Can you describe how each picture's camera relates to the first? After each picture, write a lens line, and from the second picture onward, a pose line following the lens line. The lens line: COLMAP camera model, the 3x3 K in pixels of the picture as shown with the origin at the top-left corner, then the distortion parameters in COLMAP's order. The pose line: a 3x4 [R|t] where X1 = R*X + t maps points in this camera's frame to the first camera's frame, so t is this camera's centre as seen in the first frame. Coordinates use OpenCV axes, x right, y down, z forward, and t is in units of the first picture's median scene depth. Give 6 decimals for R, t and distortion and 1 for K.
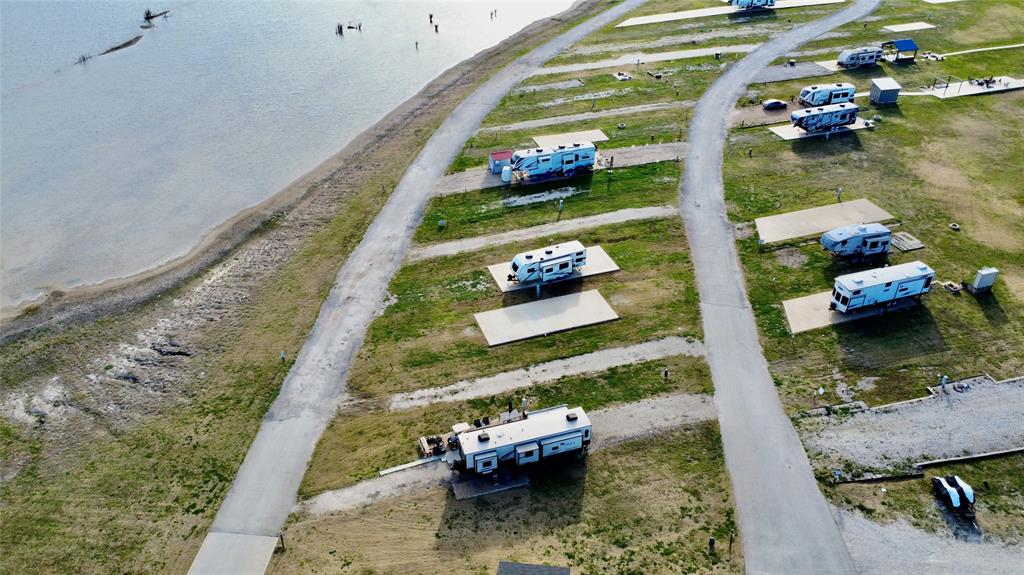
lens RADIAL K [[747.1, 0, 512.0], [0, 747.1, 287.5], [0, 0, 1]] dist [0.003818, -0.001569]
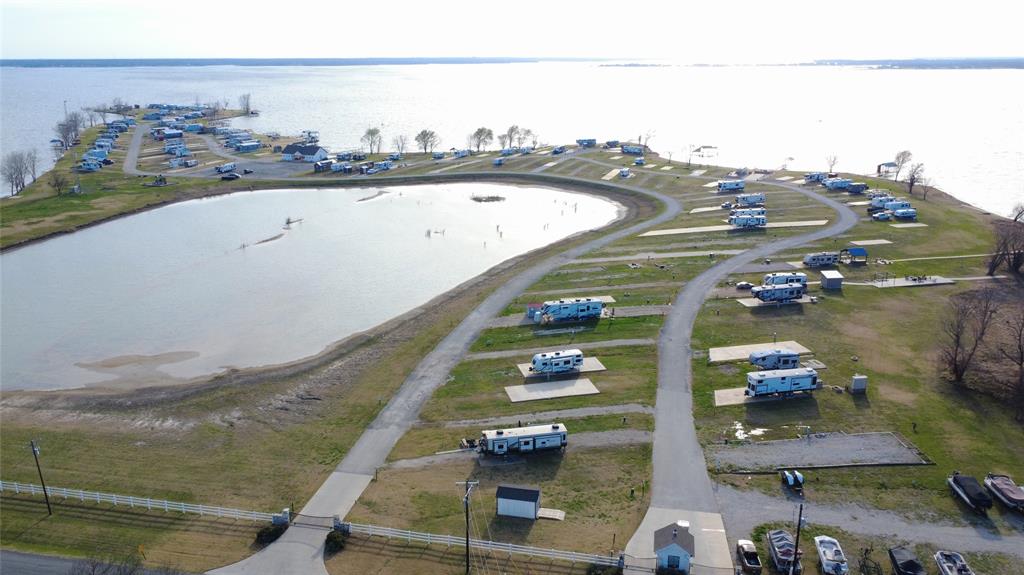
lens RADIAL K [[747.1, 0, 512.0], [0, 747.1, 287.5], [0, 0, 1]] dist [0.003818, -0.001569]
pose [[0.995021, 0.033524, -0.093855, 0.089704], [-0.059858, 0.953977, -0.293845, 0.257286], [0.079685, 0.298000, 0.951234, -0.445693]]
